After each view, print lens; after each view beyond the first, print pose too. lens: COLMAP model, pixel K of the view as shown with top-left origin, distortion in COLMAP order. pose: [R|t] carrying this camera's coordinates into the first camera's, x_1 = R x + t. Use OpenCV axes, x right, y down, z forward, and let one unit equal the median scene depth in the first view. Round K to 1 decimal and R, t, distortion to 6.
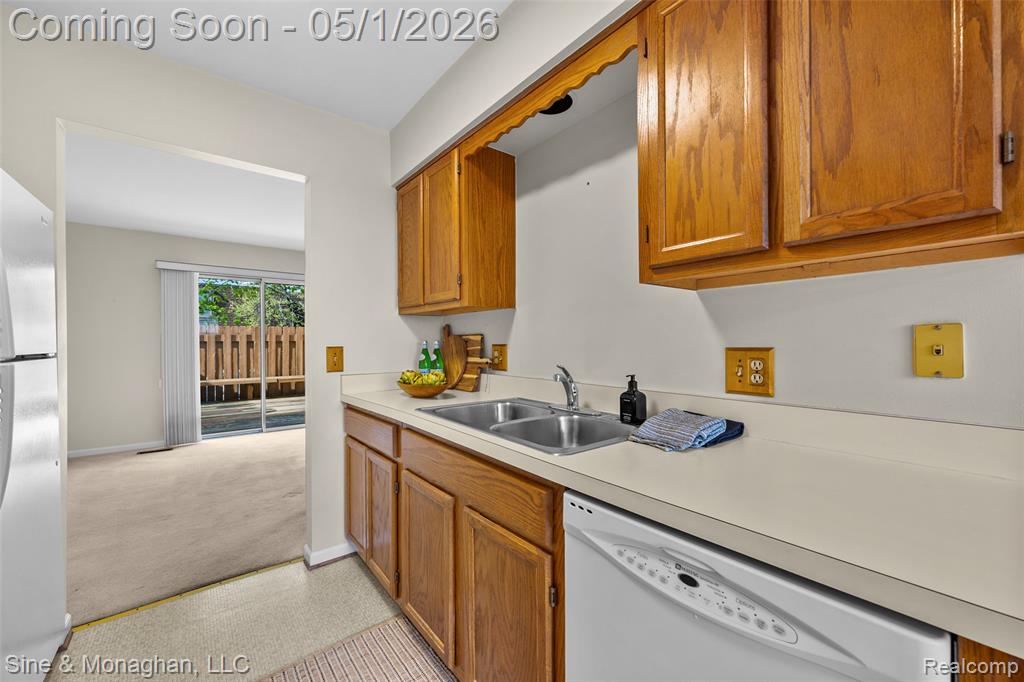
lens RADIAL K [[406.1, 0, 512.1], [0, 406.1, 343.1], [0, 0, 1]] dist [0.000203, -0.000117]
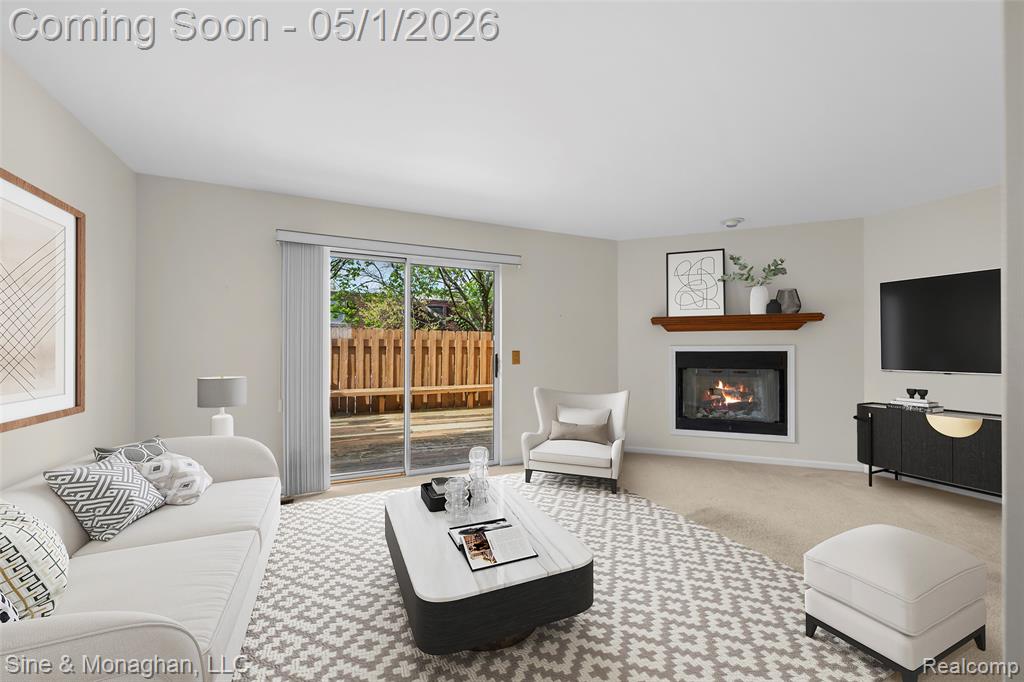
lens RADIAL K [[406.1, 0, 512.1], [0, 406.1, 343.1], [0, 0, 1]] dist [0.000203, -0.000117]
pose [[0.969875, 0.004351, -0.243565, -0.163802], [-0.008422, 0.999842, -0.015676, -0.000376], [0.243458, 0.017255, 0.969758, 0.222027]]
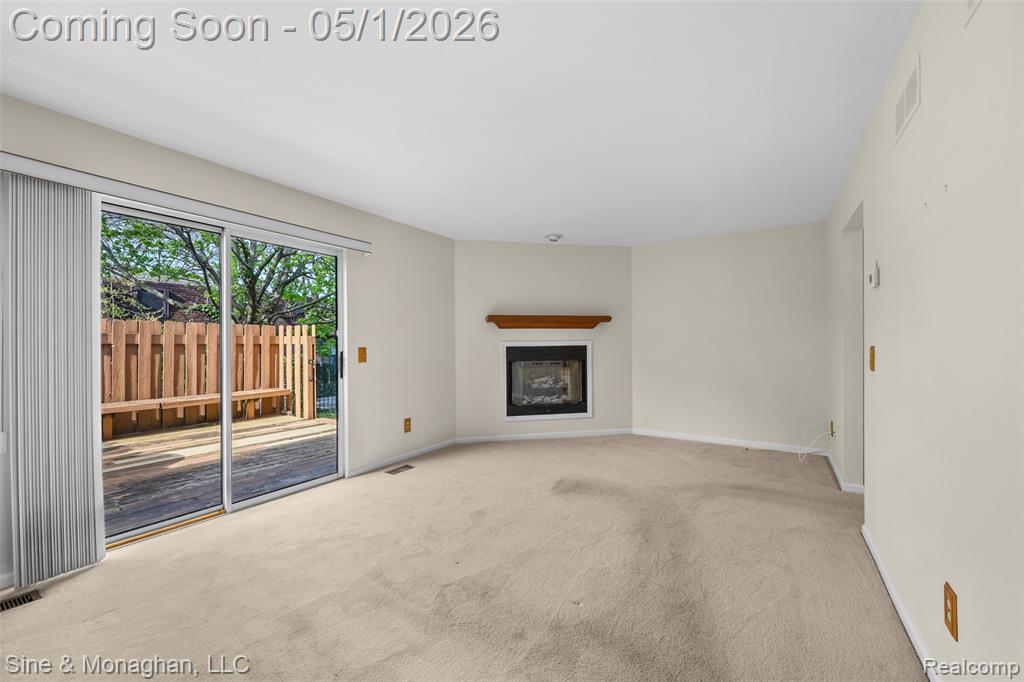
lens RADIAL K [[406.1, 0, 512.1], [0, 406.1, 343.1], [0, 0, 1]] dist [0.000203, -0.000117]
pose [[0.949061, 0.000812, 0.315091, -0.261262], [0.001526, 0.999973, -0.007173, -0.000433], [-0.315088, 0.007288, 0.949034, 0.228289]]
